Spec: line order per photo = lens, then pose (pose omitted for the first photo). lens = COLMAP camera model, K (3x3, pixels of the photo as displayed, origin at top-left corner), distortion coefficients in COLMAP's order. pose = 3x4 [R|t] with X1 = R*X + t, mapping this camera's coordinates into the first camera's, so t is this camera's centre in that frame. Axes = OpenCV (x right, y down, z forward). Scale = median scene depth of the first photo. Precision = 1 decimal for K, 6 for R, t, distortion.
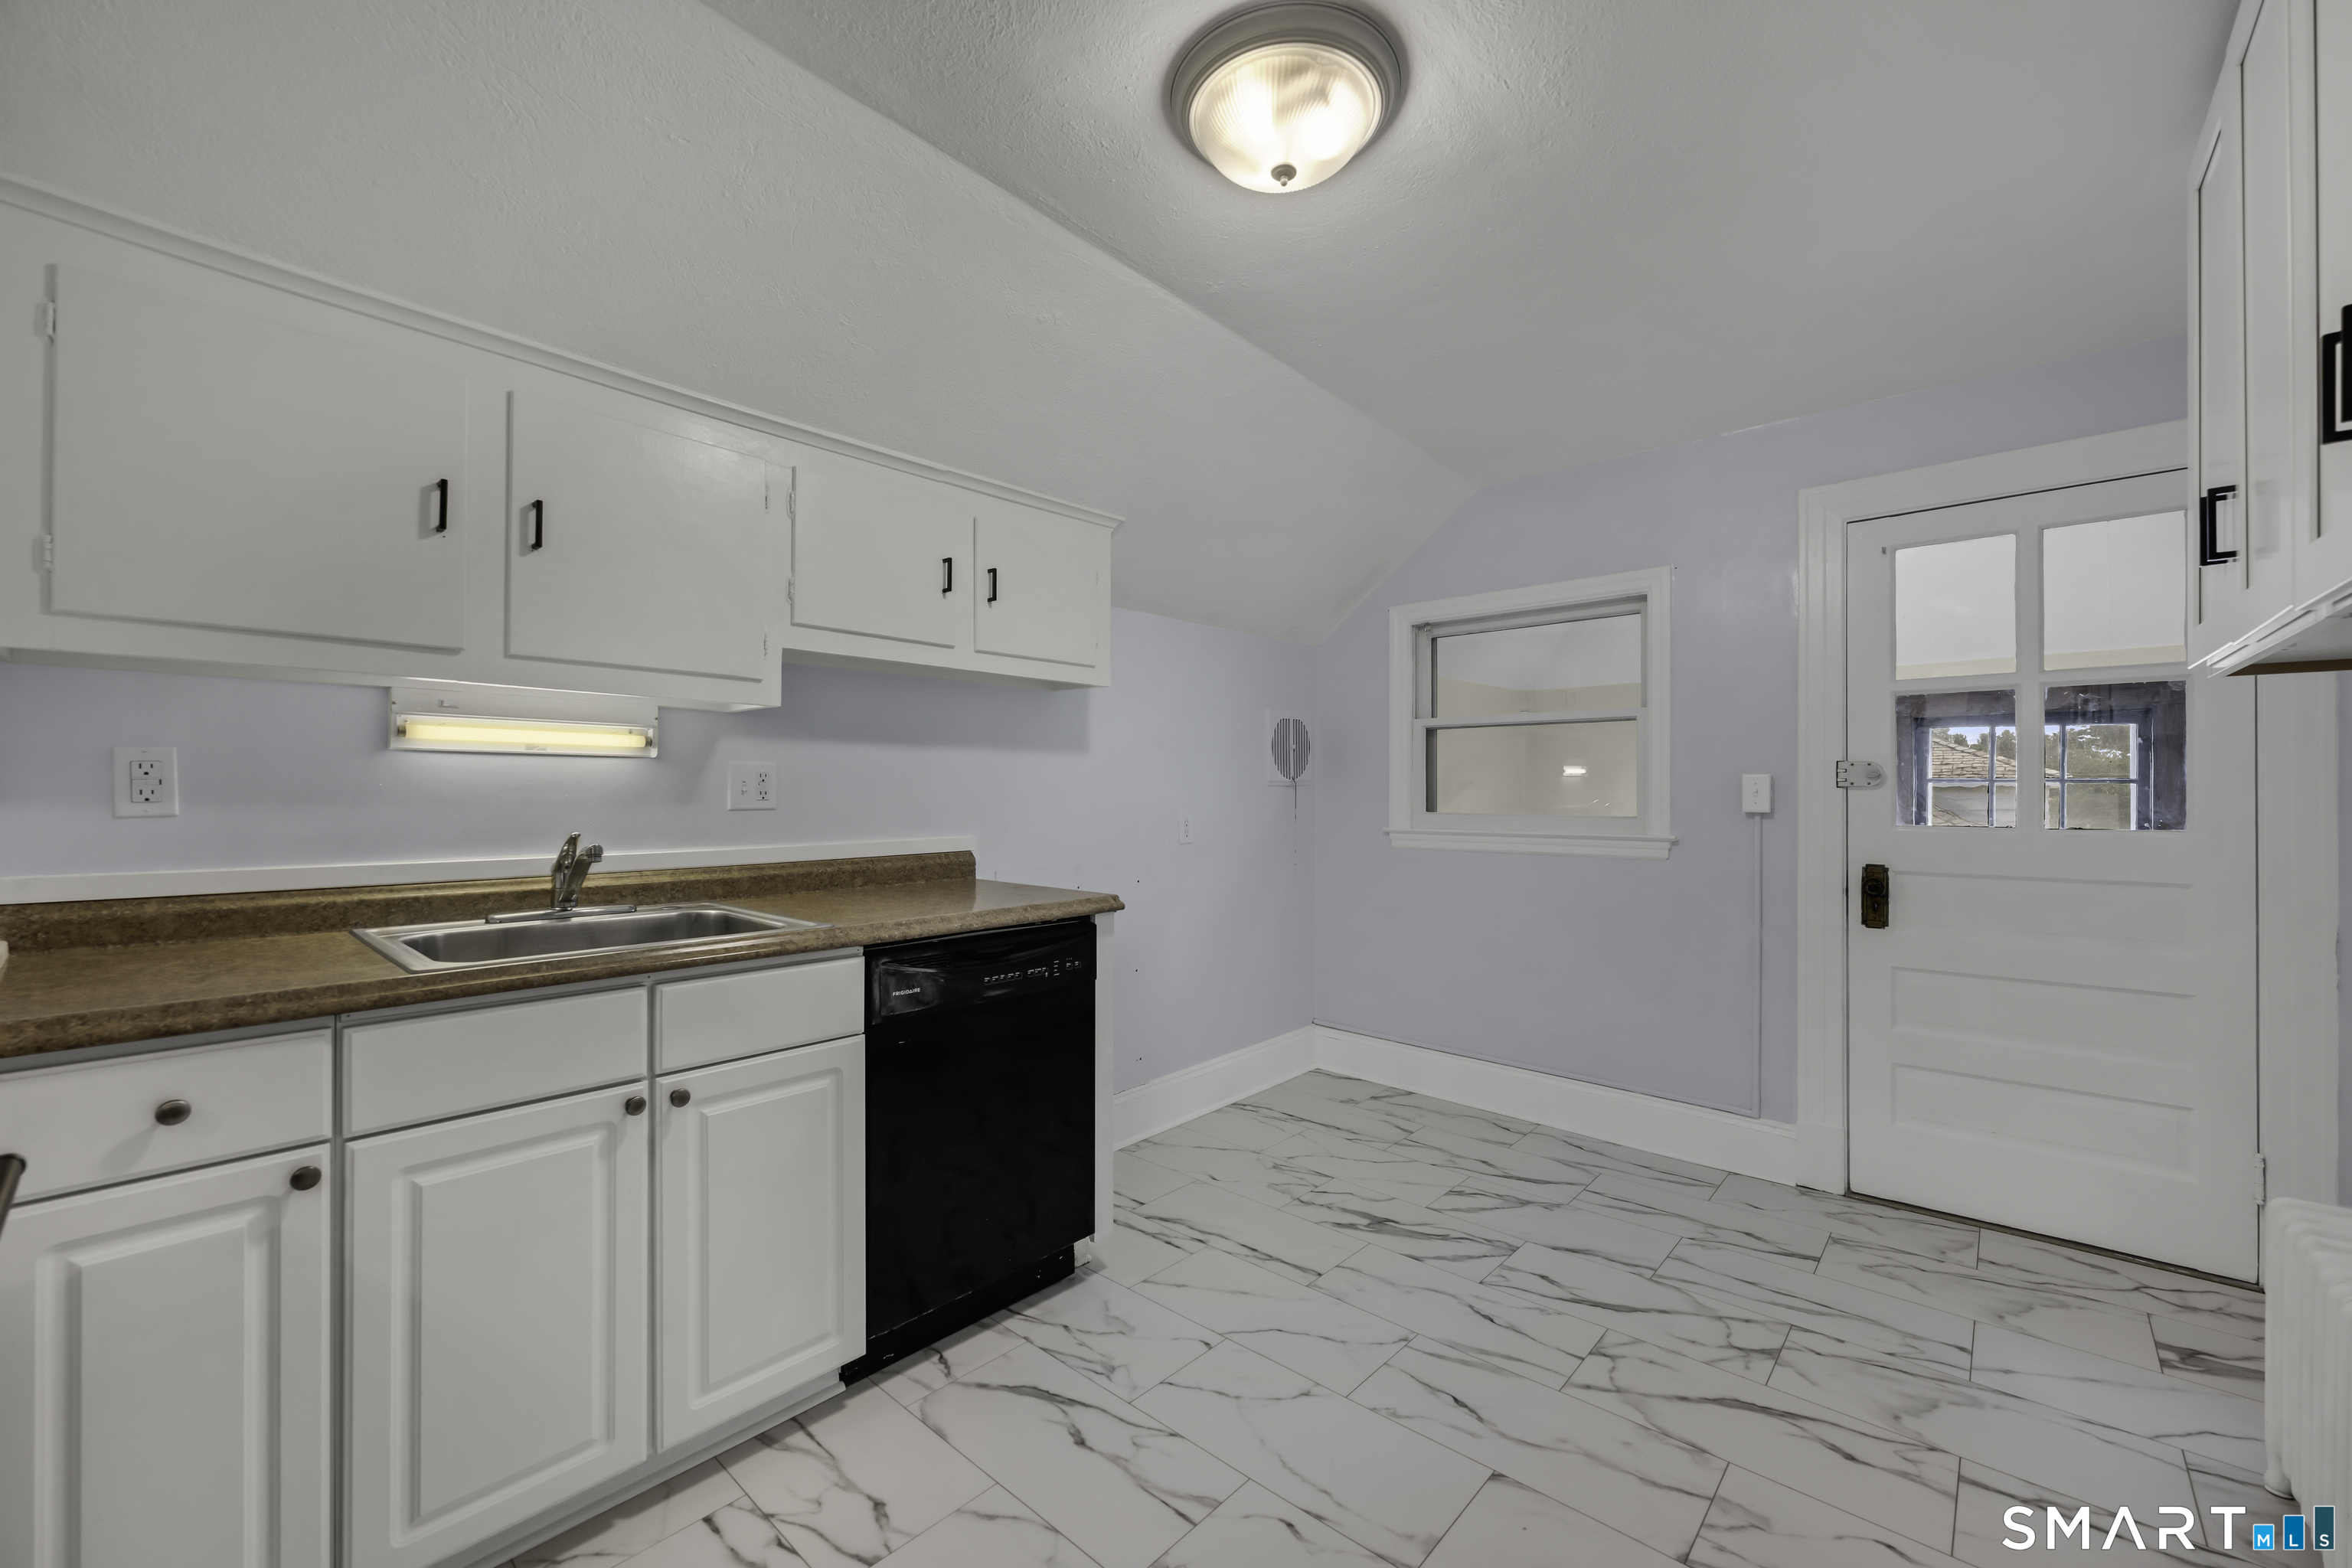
lens RADIAL K [[942.3, 0, 1178.7], [0, 942.3, 774.2], [0, 0, 1]] dist [0.002785, 0.000525]
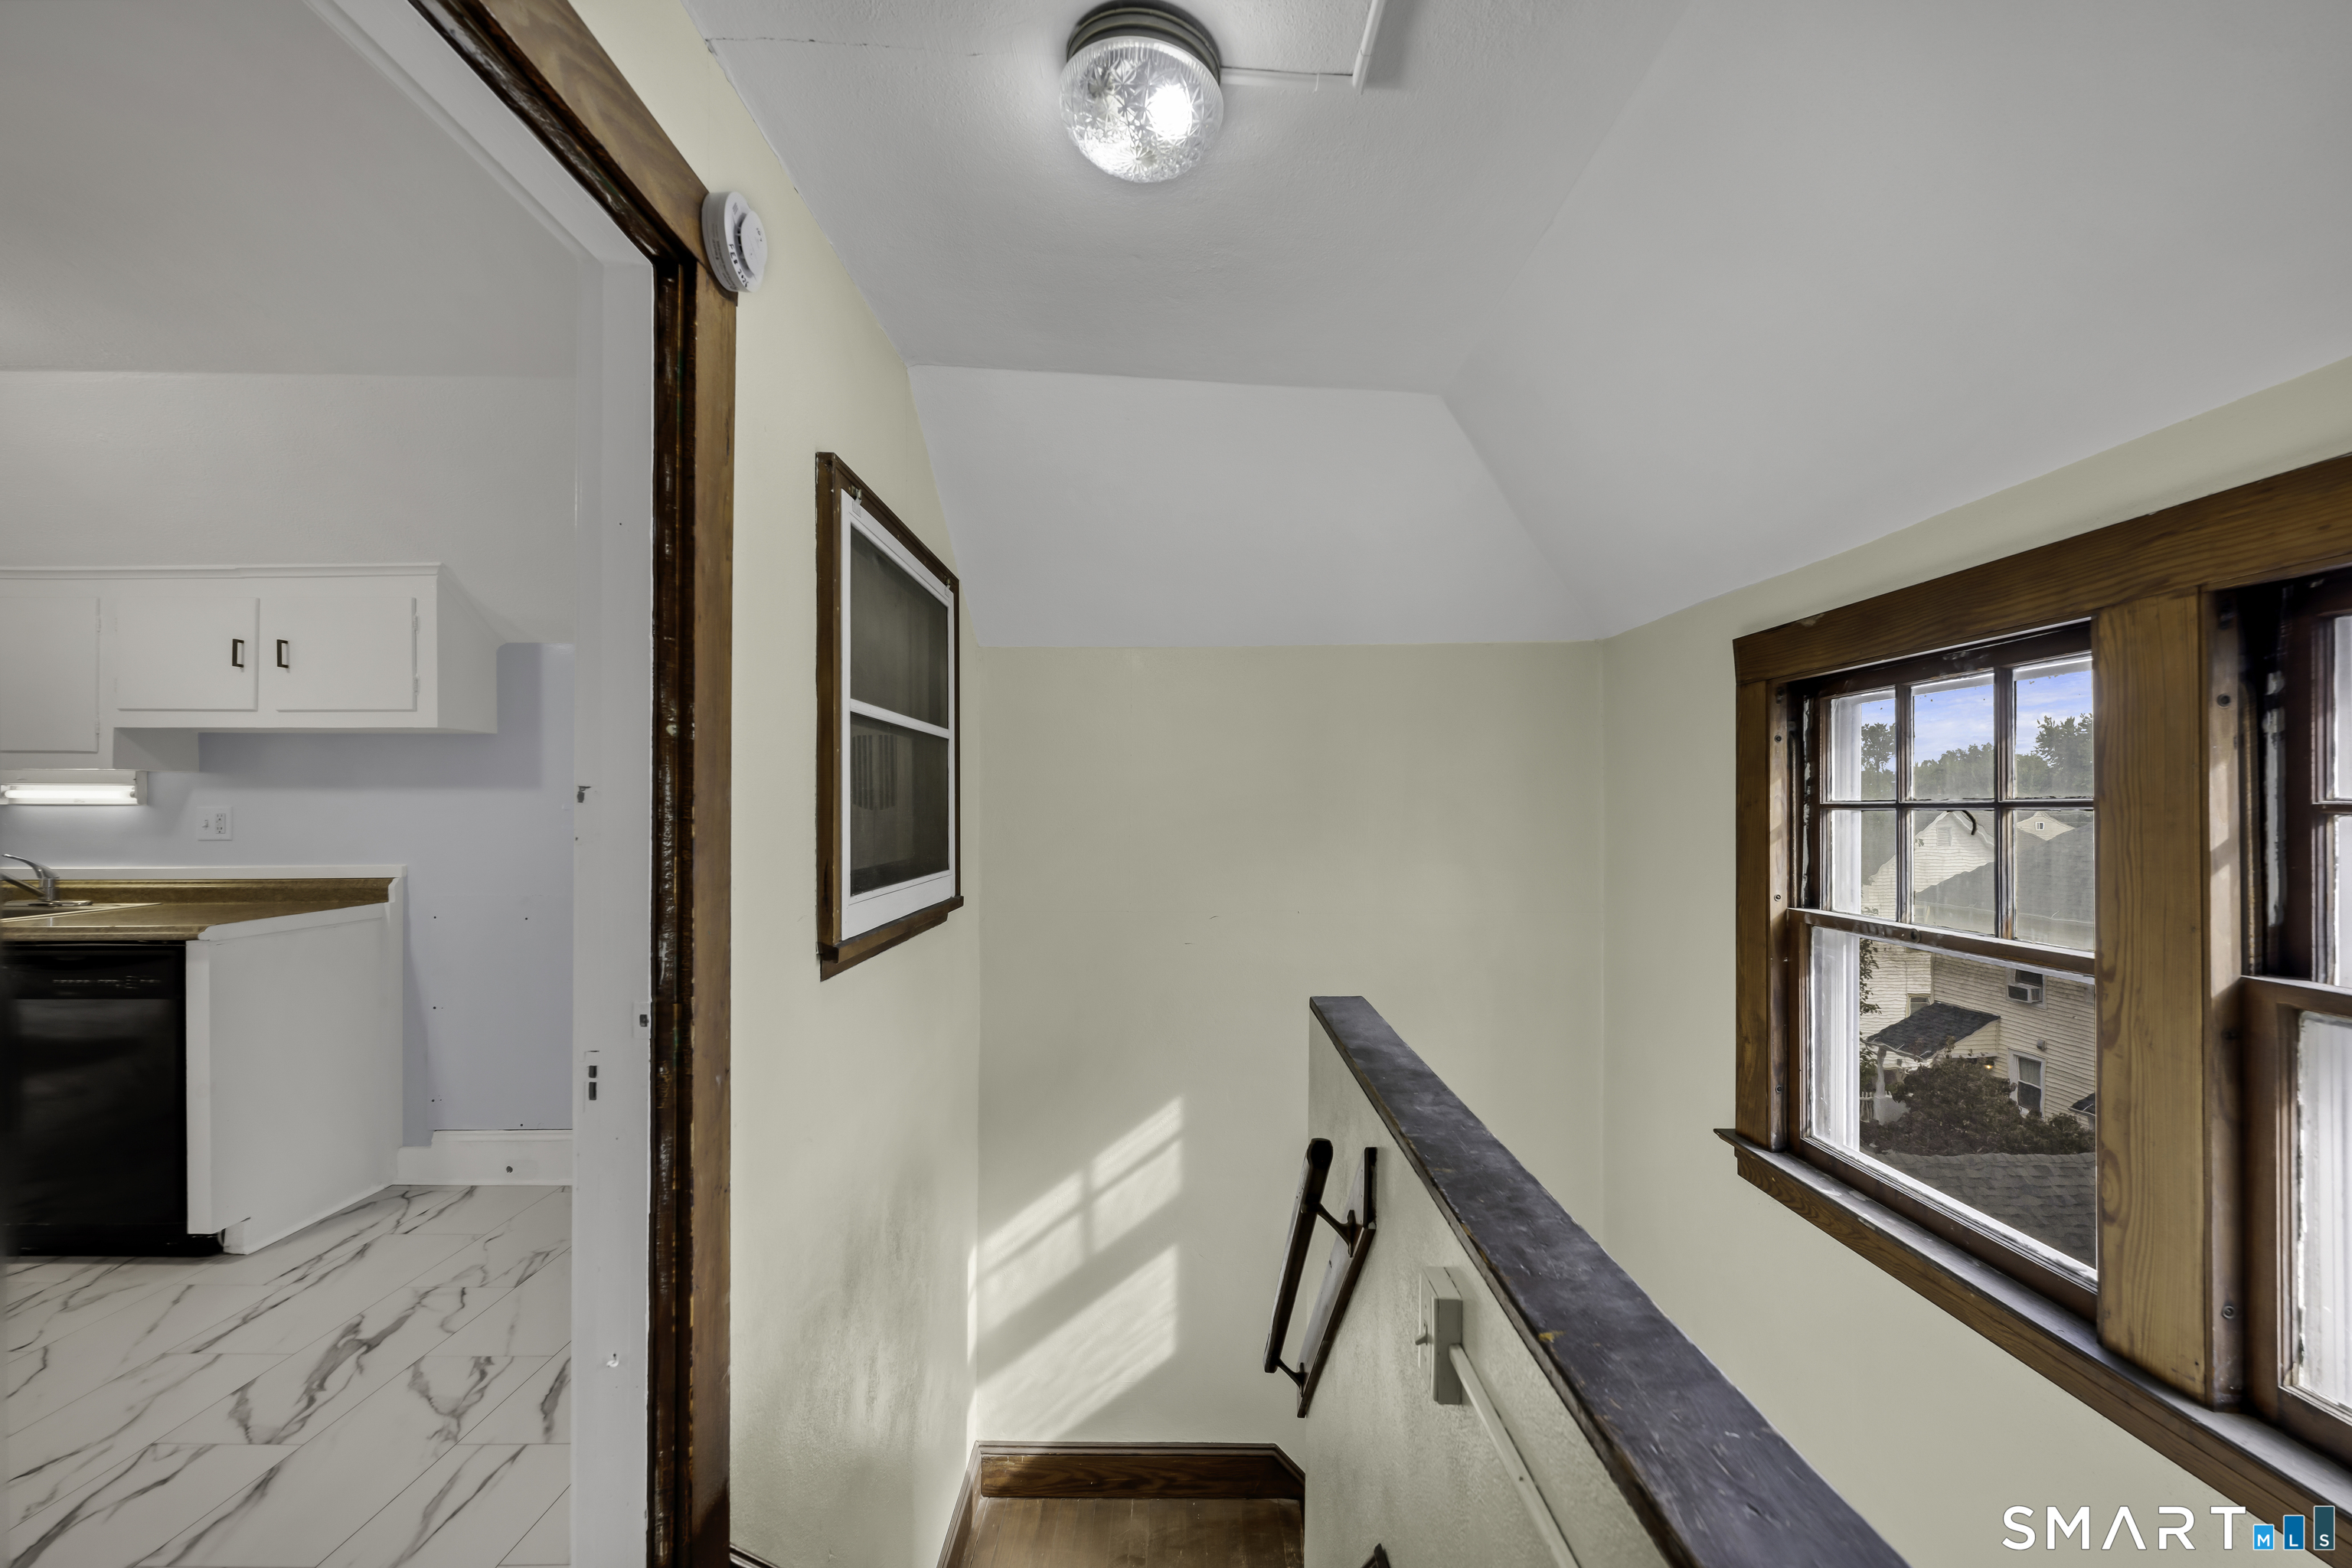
lens RADIAL K [[942.3, 0, 1183.5], [0, 942.3, 800.1], [0, 0, 1]] dist [0.002785, 0.000525]
pose [[0.678984, 0.011438, -0.734064, 1.442979], [0.004841, 0.999787, 0.020055, -0.038310], [0.734137, -0.017171, 0.678784, 1.037776]]
